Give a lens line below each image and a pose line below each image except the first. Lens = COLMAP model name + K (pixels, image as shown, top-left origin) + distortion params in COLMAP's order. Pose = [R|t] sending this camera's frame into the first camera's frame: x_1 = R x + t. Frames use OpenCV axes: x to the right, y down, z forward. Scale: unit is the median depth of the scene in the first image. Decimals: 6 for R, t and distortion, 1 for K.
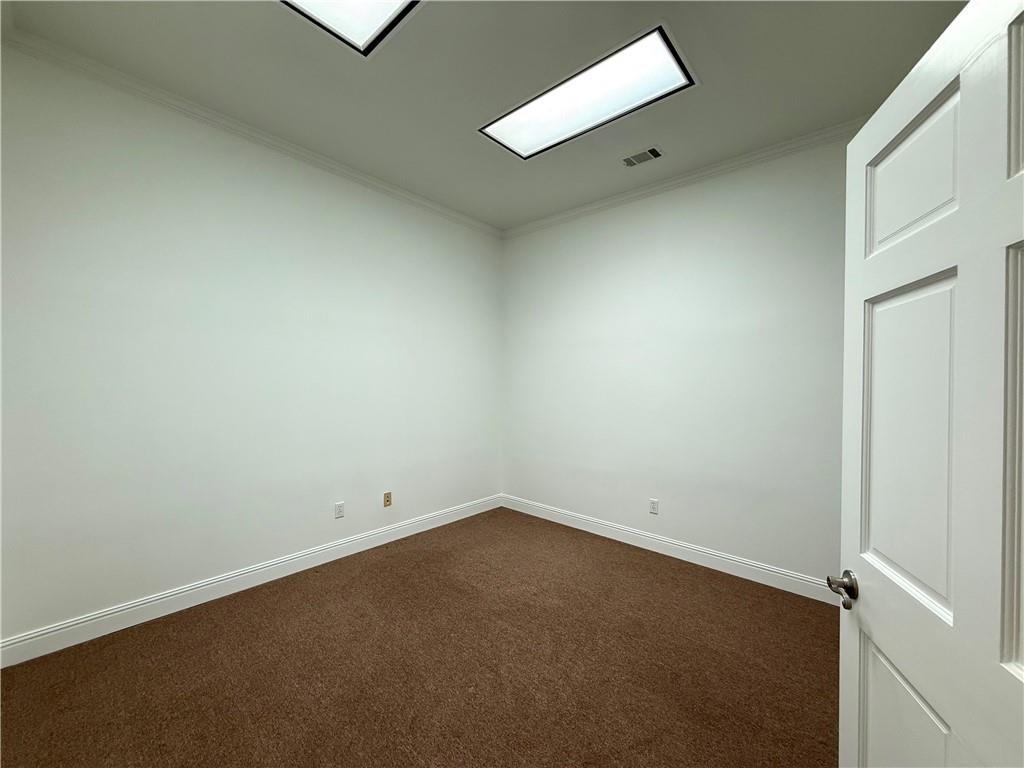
lens RADIAL K [[407.4, 0, 509.7], [0, 407.4, 384.7], [0, 0, 1]] dist [0.000386, 0.000226]
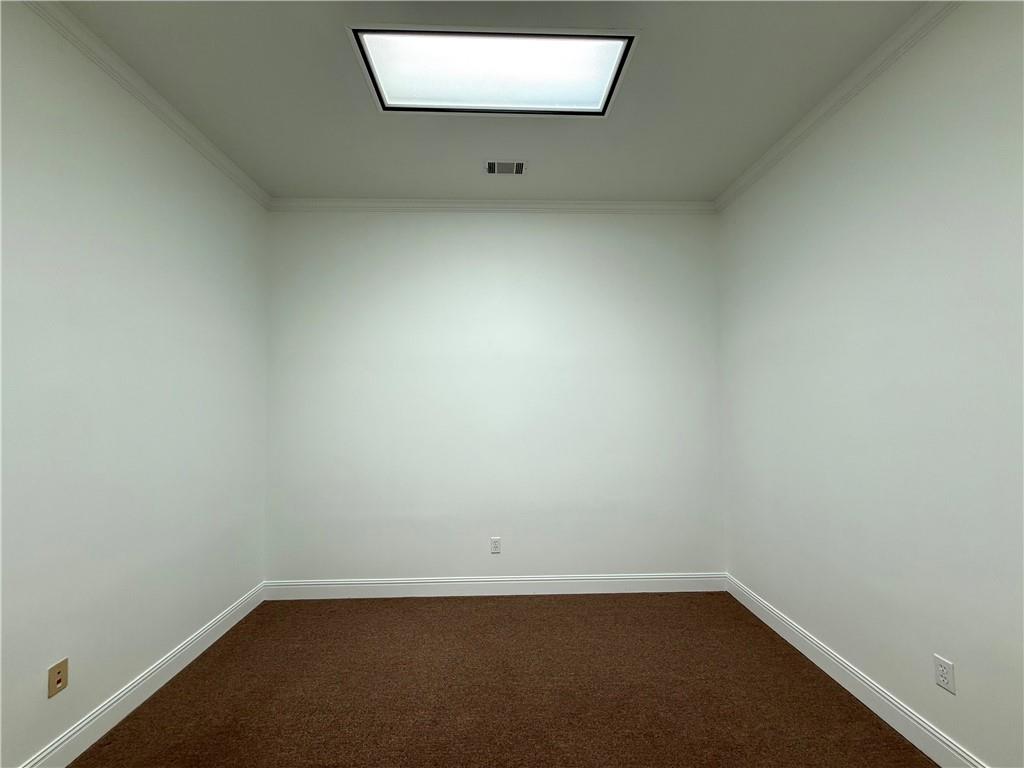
lens RADIAL K [[407.4, 0, 509.7], [0, 407.4, 384.7], [0, 0, 1]] dist [0.000386, 0.000226]
pose [[0.721841, 0.011993, 0.691955, -0.274836], [0.022703, 0.998901, -0.040996, -0.024954], [-0.691686, 0.045302, 0.720776, 0.315791]]
